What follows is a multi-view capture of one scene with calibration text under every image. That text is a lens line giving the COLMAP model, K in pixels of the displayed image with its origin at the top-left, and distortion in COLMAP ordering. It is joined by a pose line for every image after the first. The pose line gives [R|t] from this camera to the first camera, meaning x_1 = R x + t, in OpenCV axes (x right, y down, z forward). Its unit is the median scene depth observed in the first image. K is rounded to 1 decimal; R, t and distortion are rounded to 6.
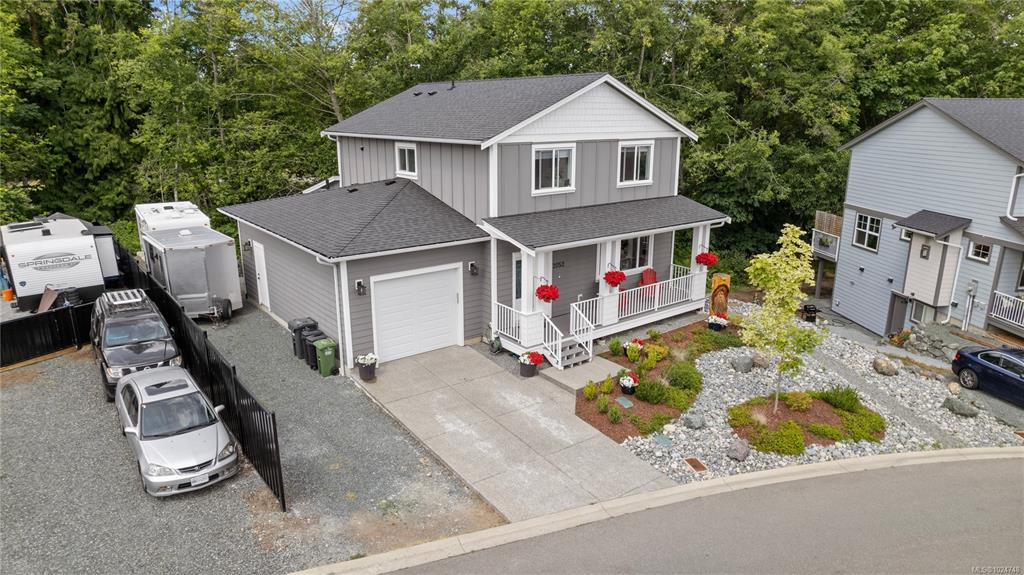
lens RADIAL K [[650.6, 0, 516.0], [0, 650.6, 290.0], [0, 0, 1]] dist [-0.074927, 0.070022]
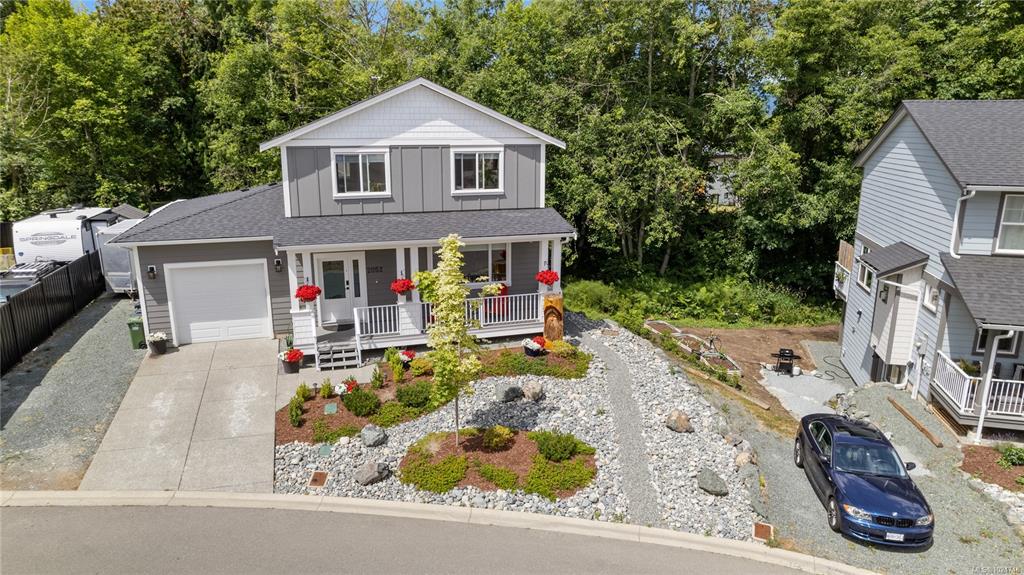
lens RADIAL K [[650.6, 0, 516.0], [0, 650.6, 290.0], [0, 0, 1]] dist [-0.074927, 0.070022]
pose [[0.939374, 0.084164, -0.332404, 0.582608], [-0.093800, 0.995506, -0.013022, -0.014676], [0.329814, 0.043412, 0.943047, 0.131015]]
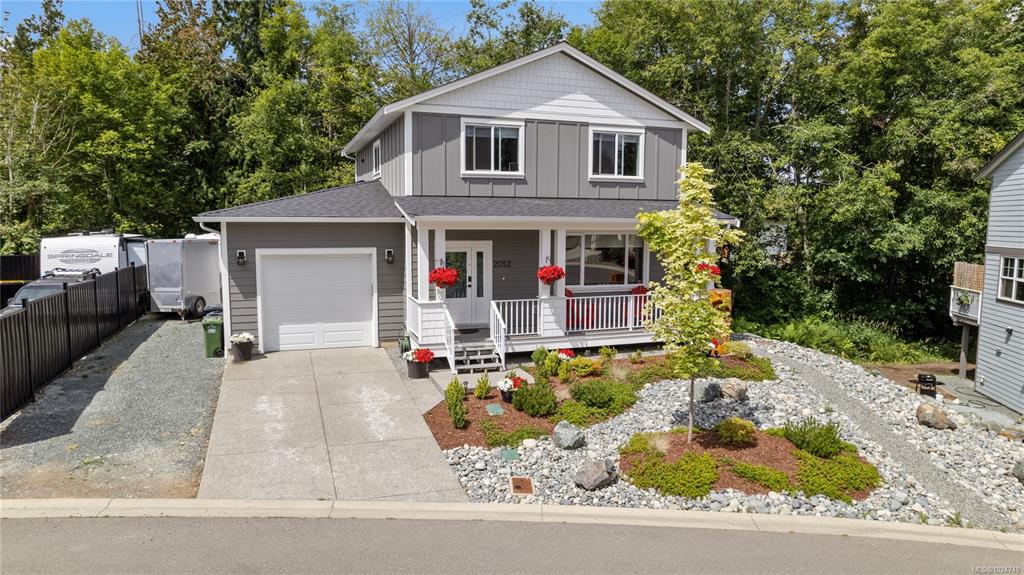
lens RADIAL K [[650.6, 0, 516.0], [0, 650.6, 290.0], [0, 0, 1]] dist [-0.074927, 0.070022]
pose [[0.951649, 0.035911, -0.305081, 0.329881], [-0.085842, 0.984667, -0.151864, 0.117145], [0.294949, 0.170710, 0.940140, 0.212154]]
